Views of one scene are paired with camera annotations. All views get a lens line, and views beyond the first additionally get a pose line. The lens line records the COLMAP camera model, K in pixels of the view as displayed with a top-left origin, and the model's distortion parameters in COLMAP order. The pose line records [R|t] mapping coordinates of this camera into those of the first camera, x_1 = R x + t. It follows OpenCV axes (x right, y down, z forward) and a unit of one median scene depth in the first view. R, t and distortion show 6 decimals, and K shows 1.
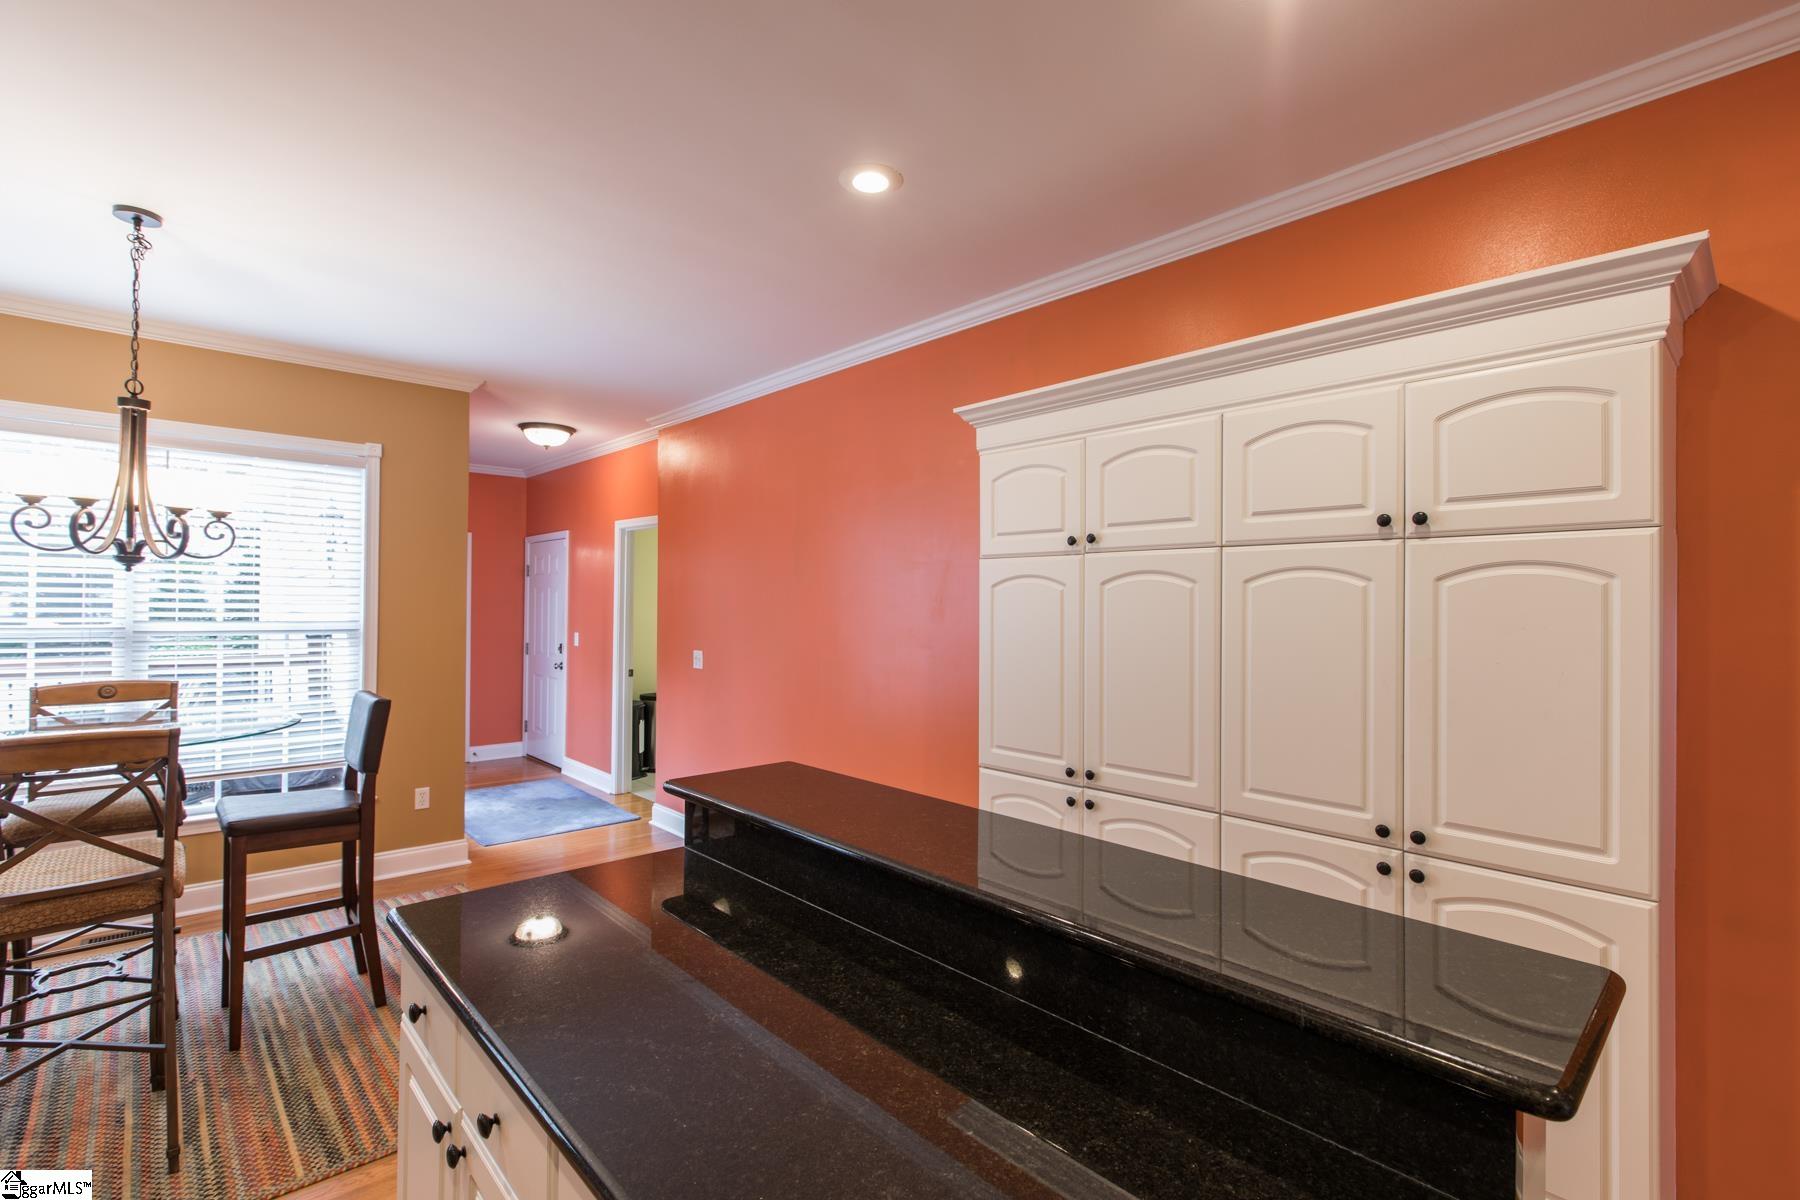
lens RADIAL K [[799.0, 0, 900.4], [0, 799.0, 602.1], [0, 0, 1]] dist [0.001821, -0.001814]
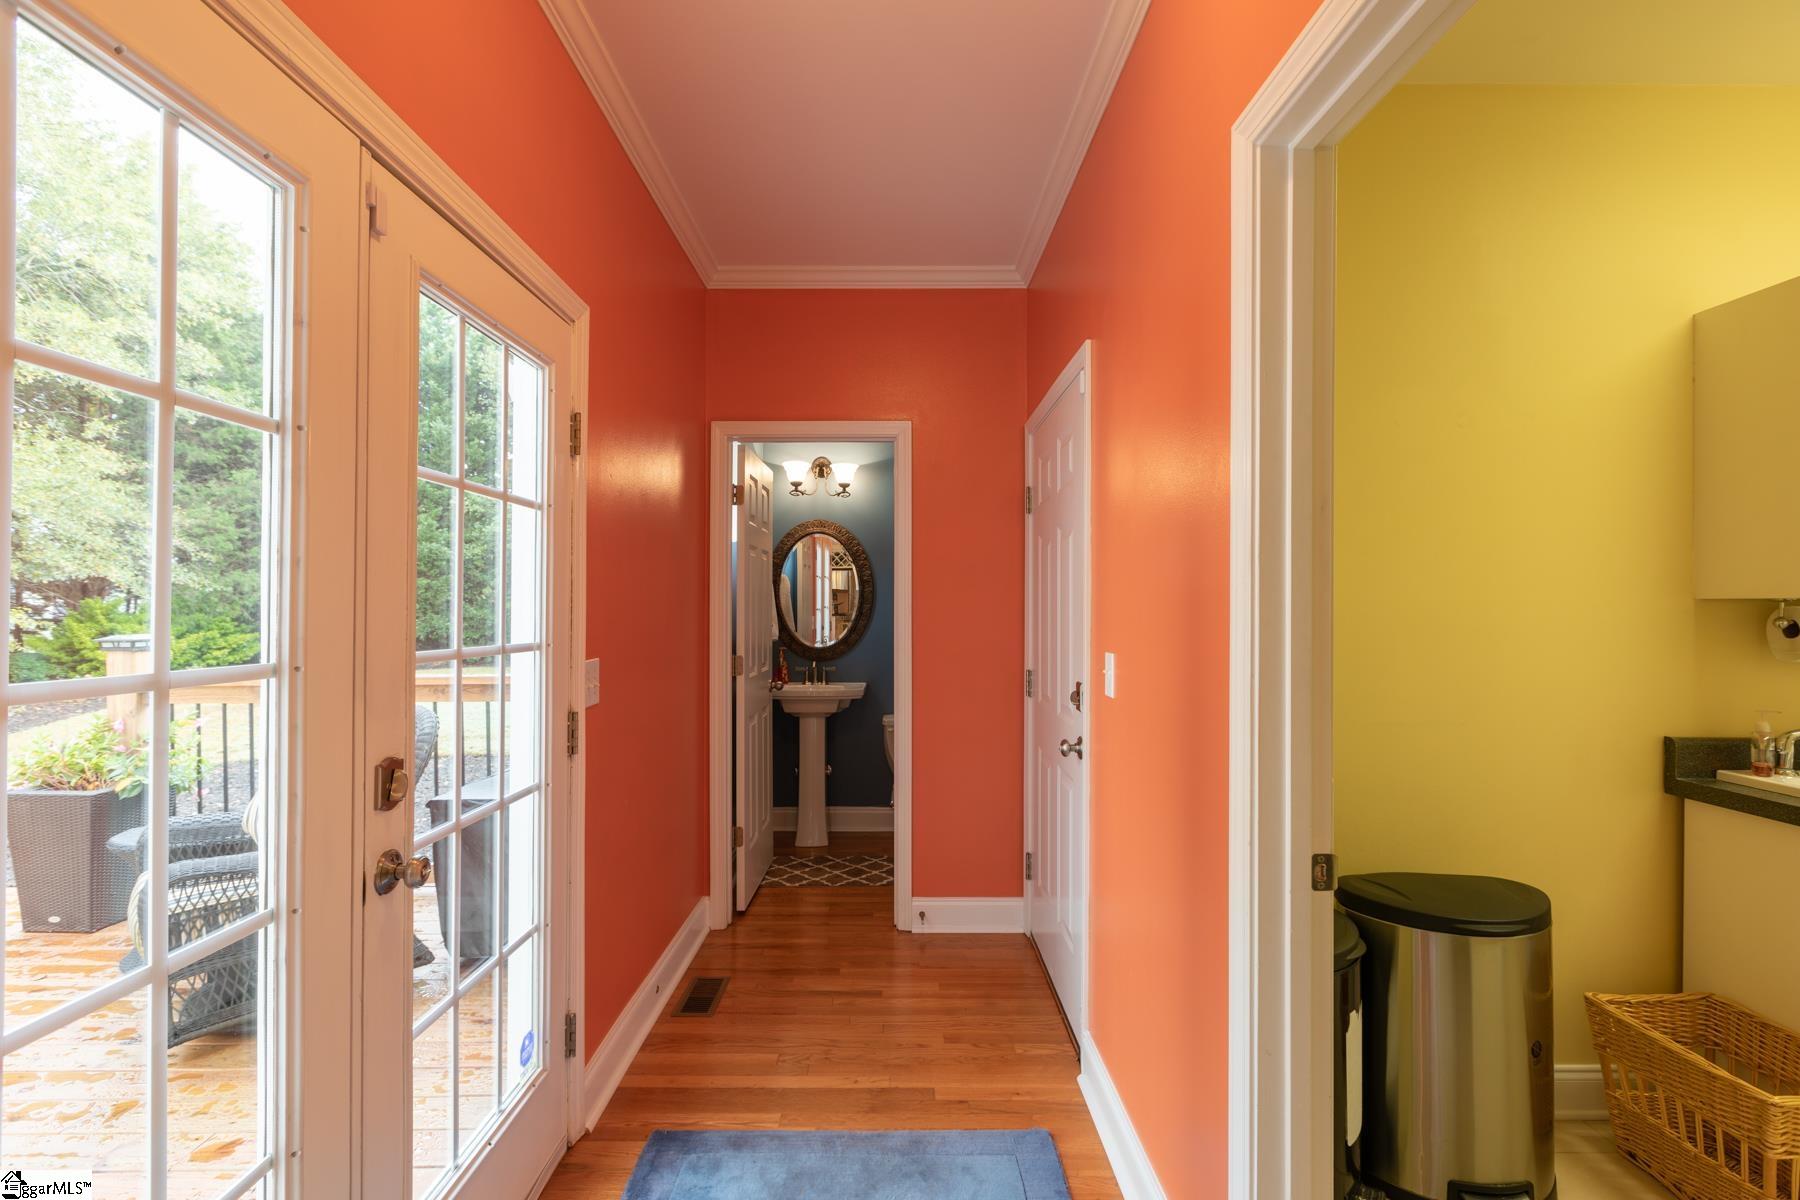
lens RADIAL K [[799.0, 0, 899.1], [0, 799.0, 602.6], [0, 0, 1]] dist [0.001821, -0.001814]
pose [[0.732543, -0.011791, -0.680619, -0.236157], [0.011470, 0.999922, -0.004977, 0.017764], [0.680624, -0.004160, 0.732621, 0.664834]]
